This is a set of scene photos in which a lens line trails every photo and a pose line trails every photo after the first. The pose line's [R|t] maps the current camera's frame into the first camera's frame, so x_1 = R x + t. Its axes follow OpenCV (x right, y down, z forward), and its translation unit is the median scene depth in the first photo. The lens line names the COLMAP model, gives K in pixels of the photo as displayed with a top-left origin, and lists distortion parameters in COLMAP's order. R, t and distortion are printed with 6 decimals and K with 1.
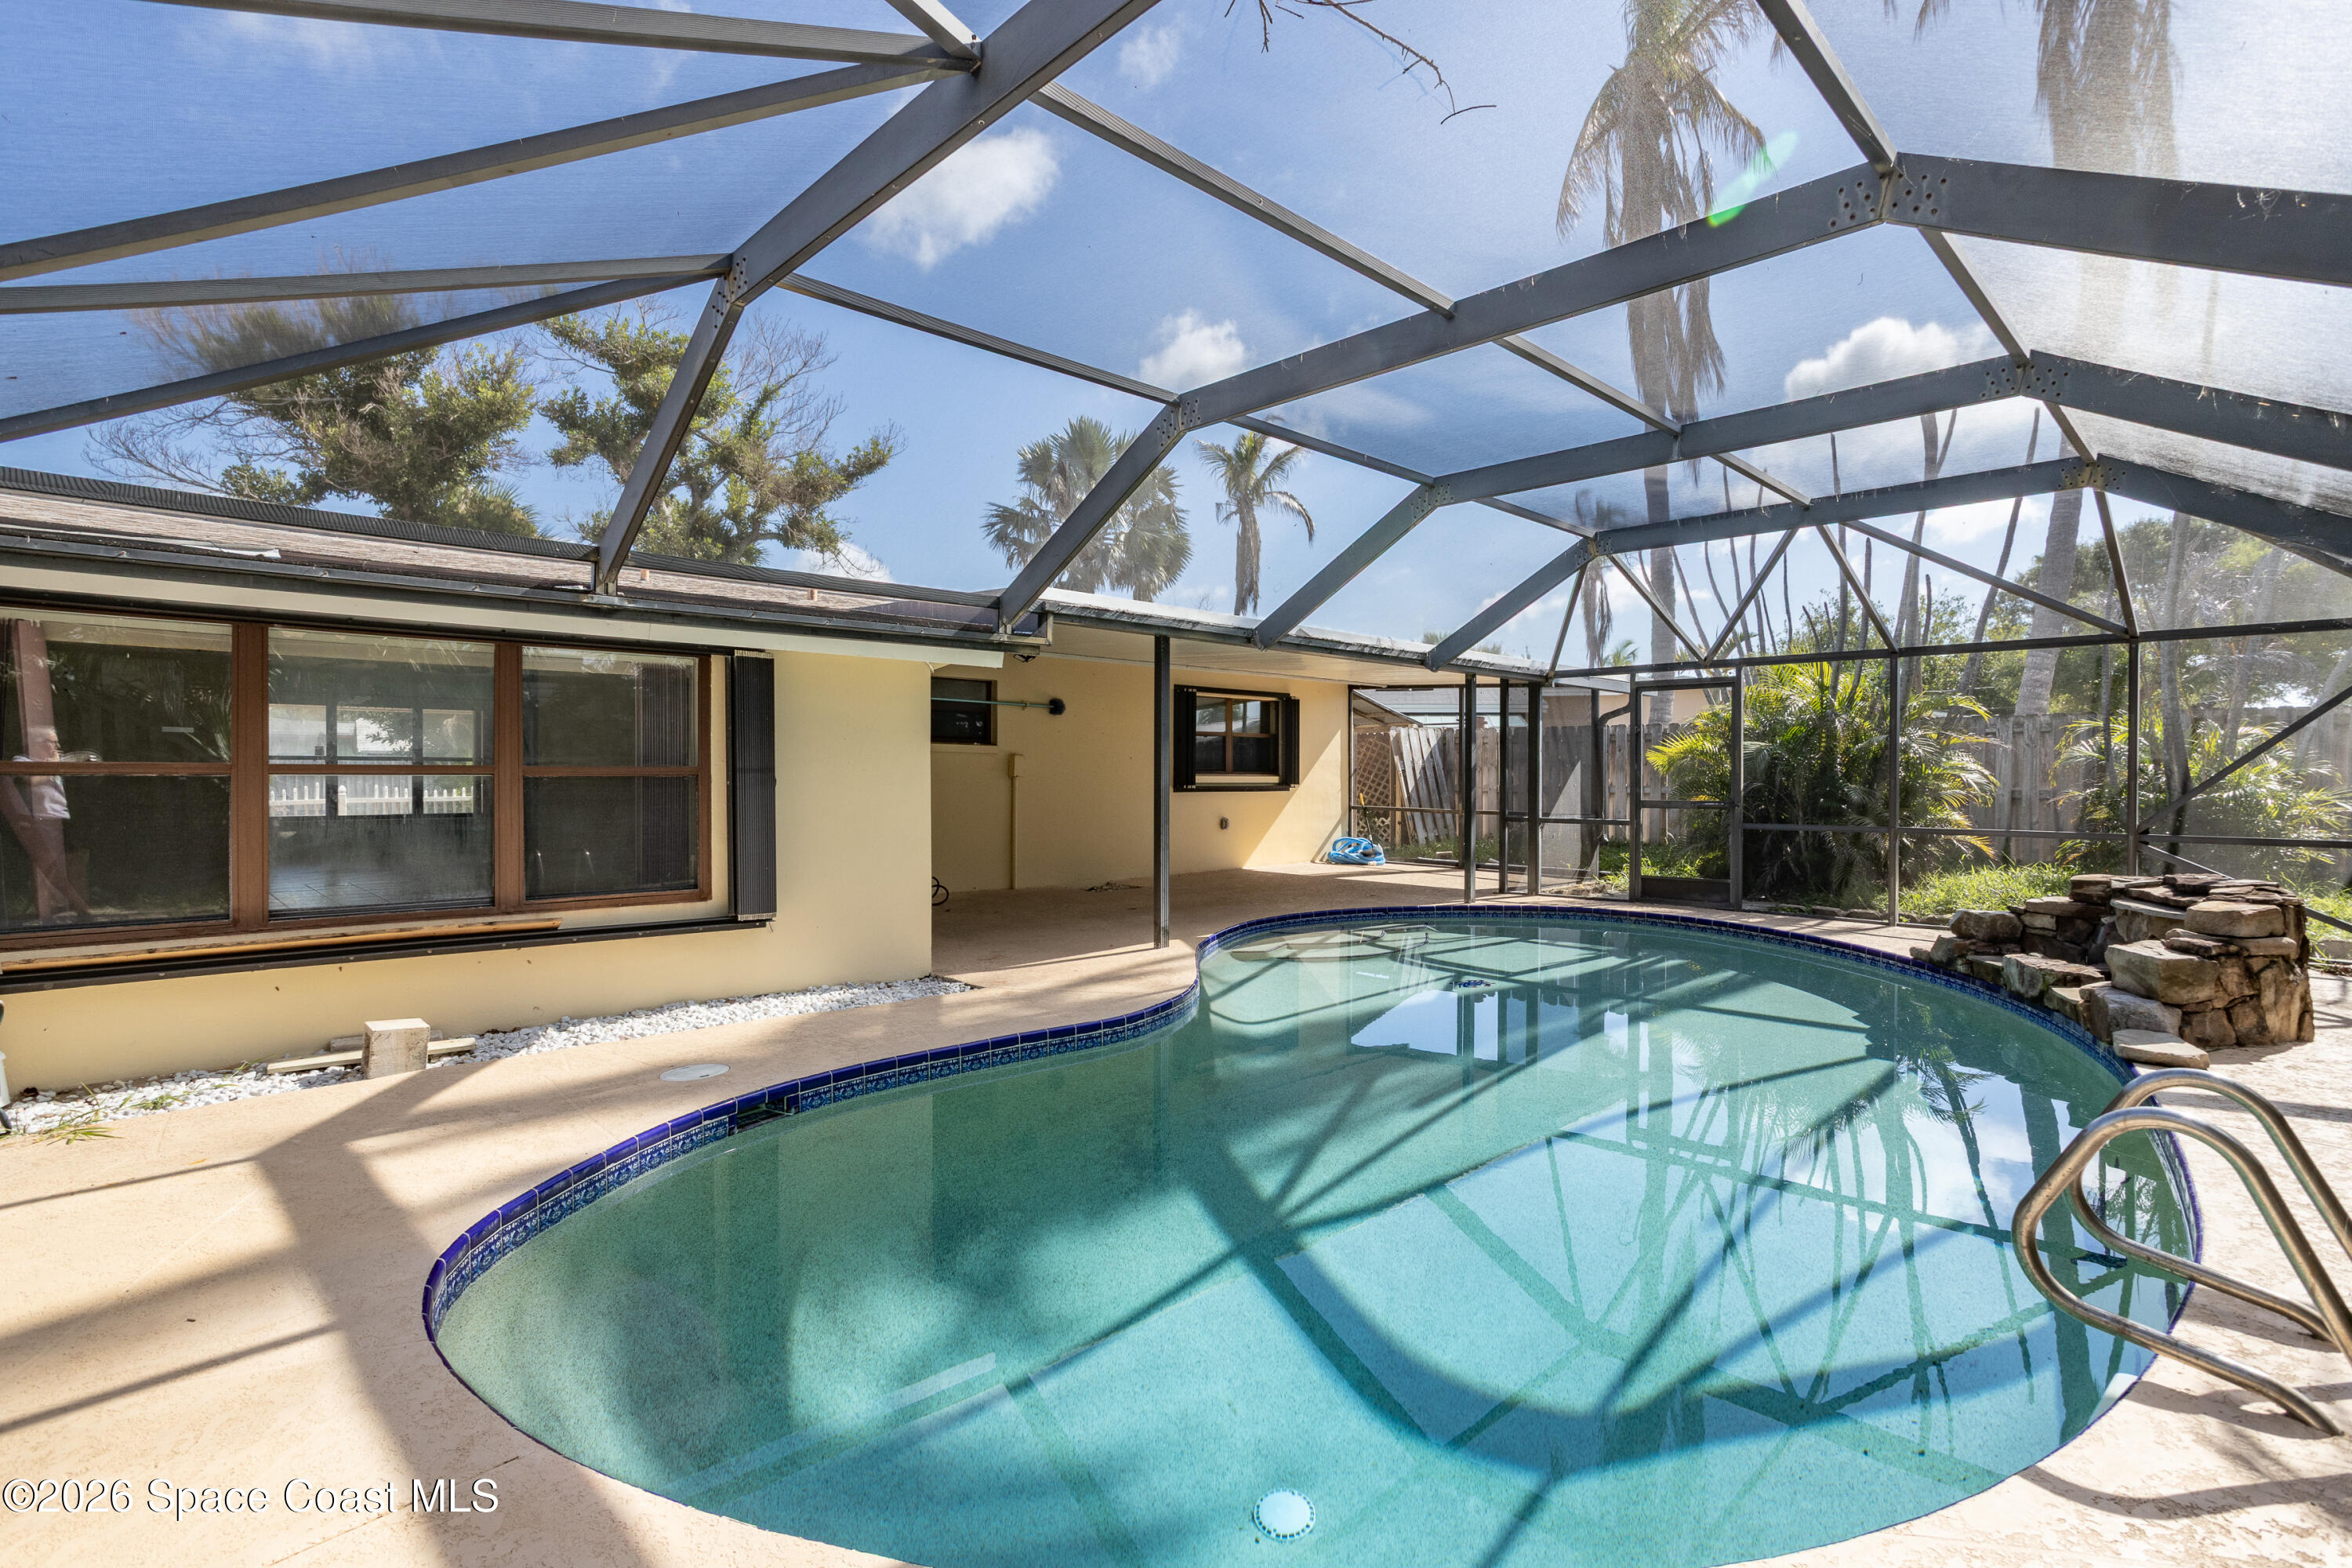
lens RADIAL K [[1118.0, 0, 1176.0], [0, 1118.0, 784.0], [0, 0, 1]] dist [-0.000178, 0.000161]
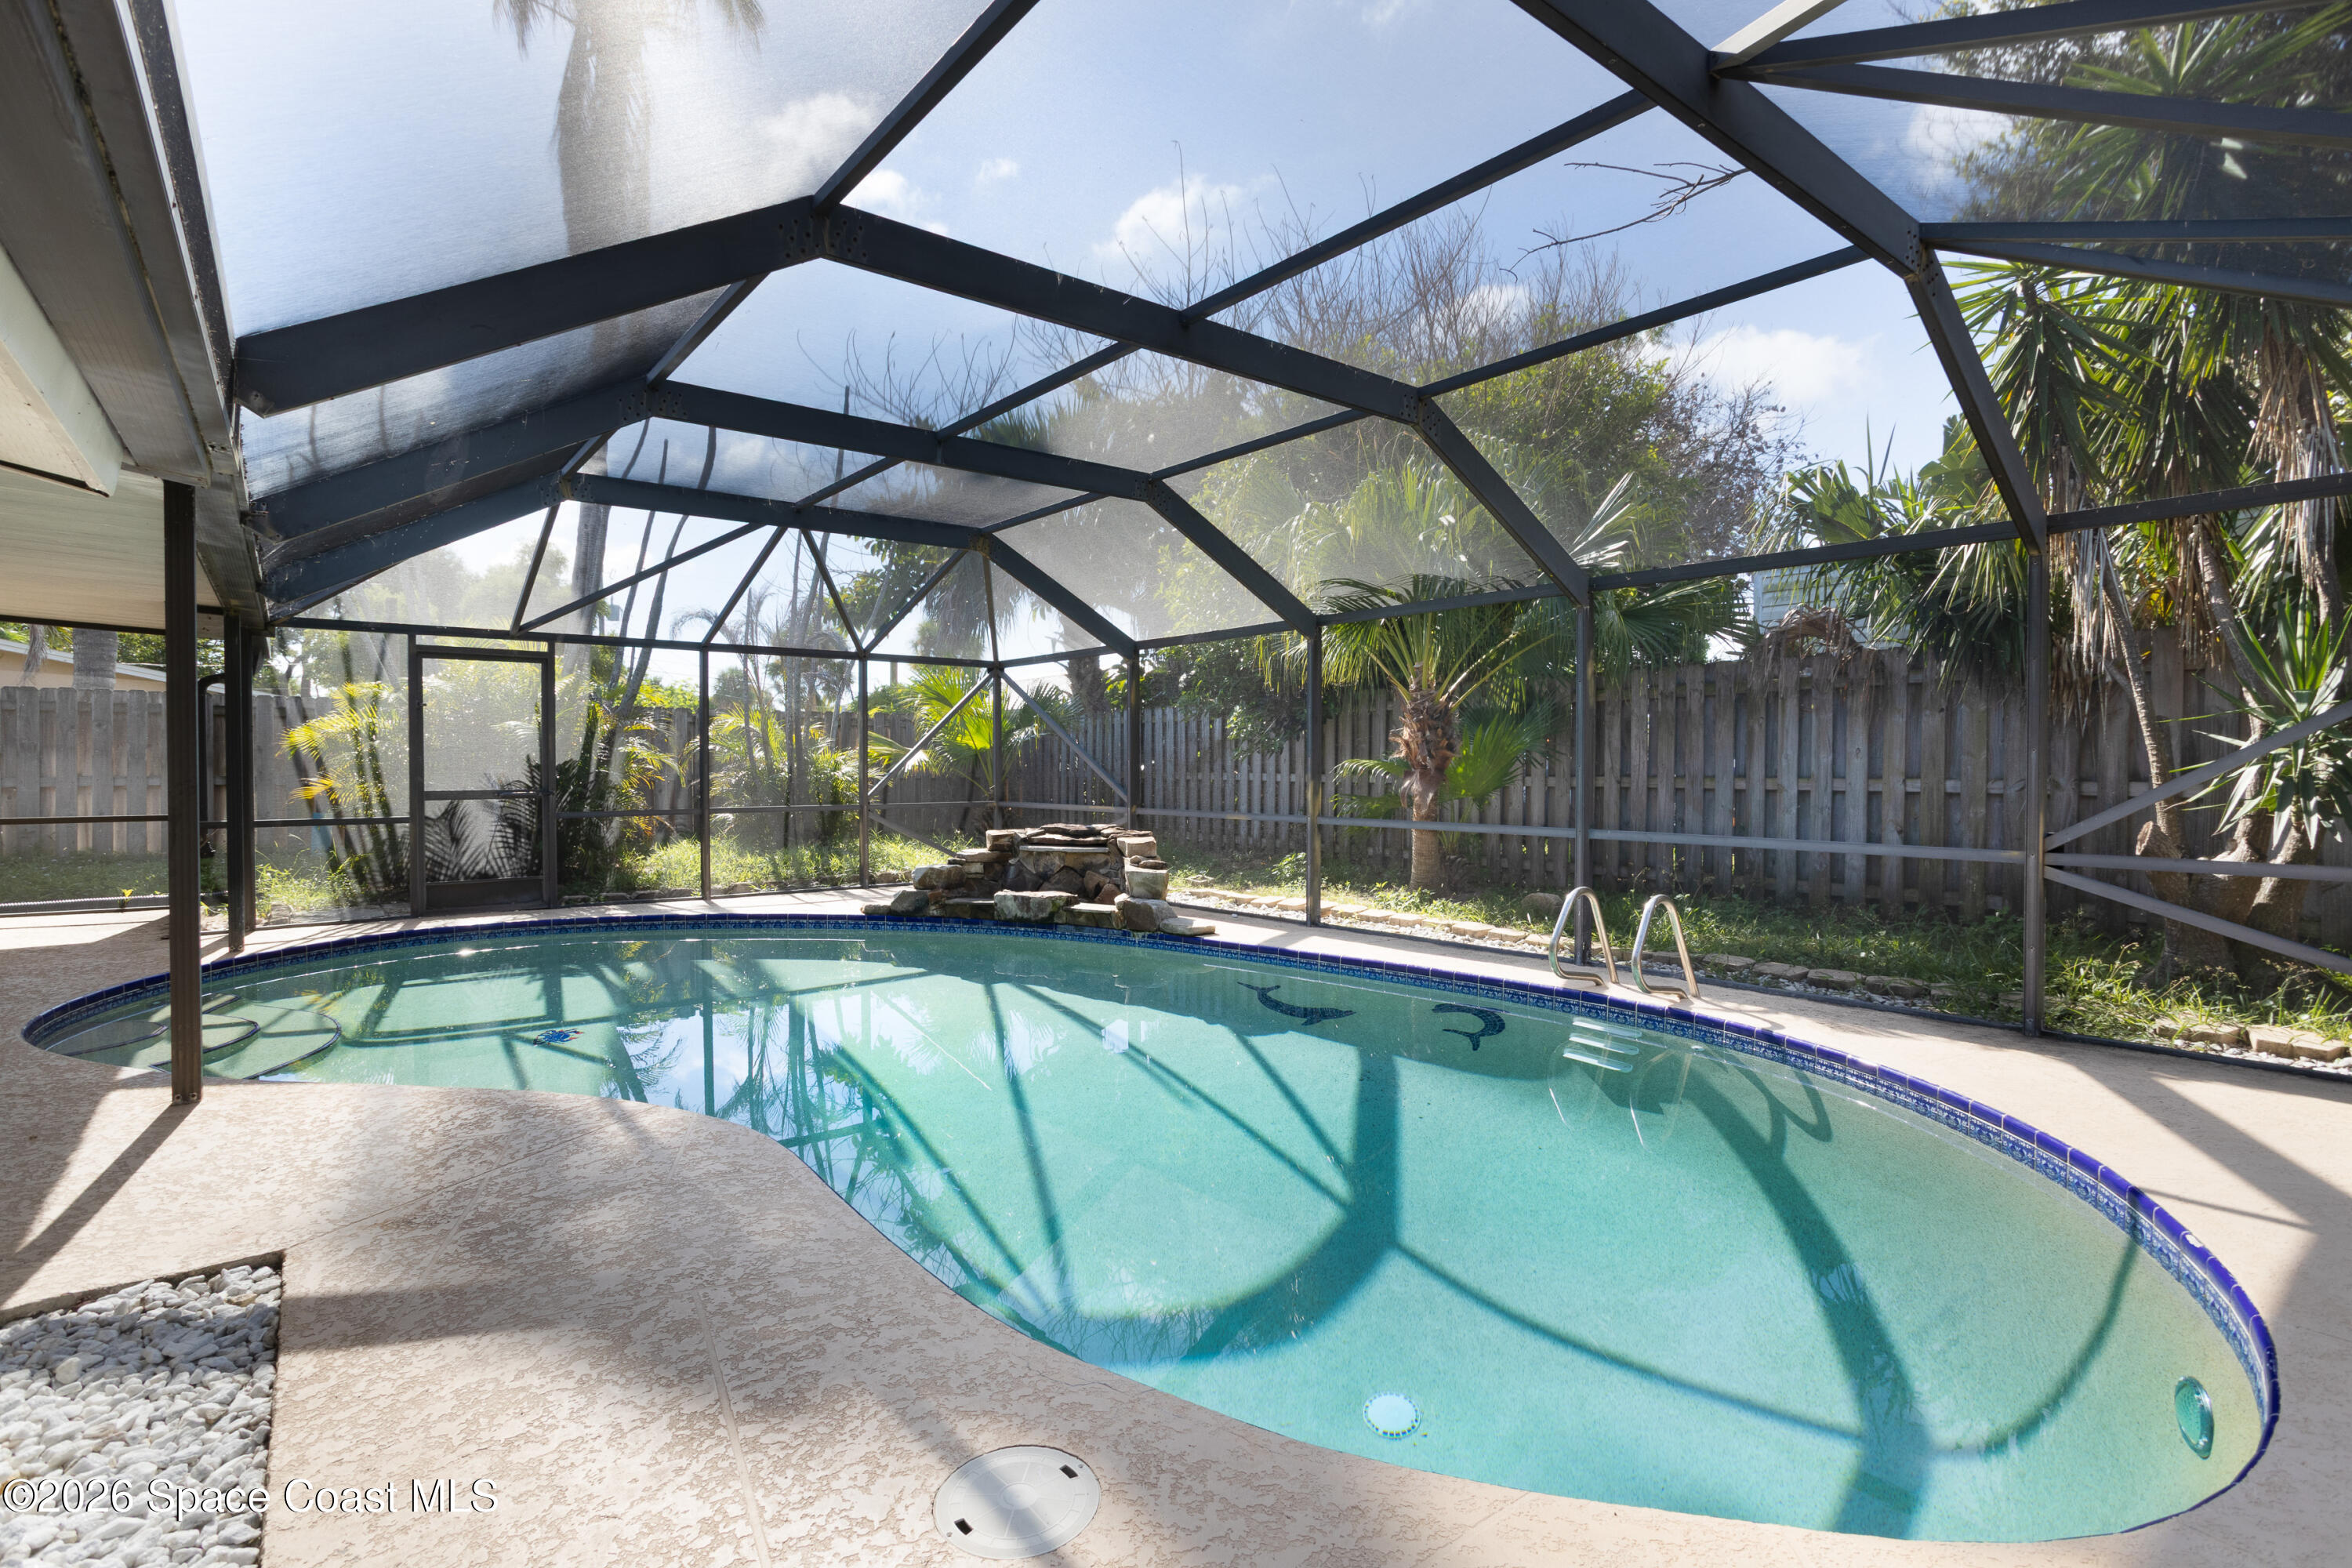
lens RADIAL K [[1186.6, 0, 1176.0], [0, 1186.6, 784.0], [0, 0, 1]] dist [-0.001240, 0.012853]
pose [[0.143081, -0.025451, 0.989384, -0.463781], [0.012010, 0.999640, 0.023978, -0.007067], [-0.989638, 0.008452, 0.143335, 0.433705]]
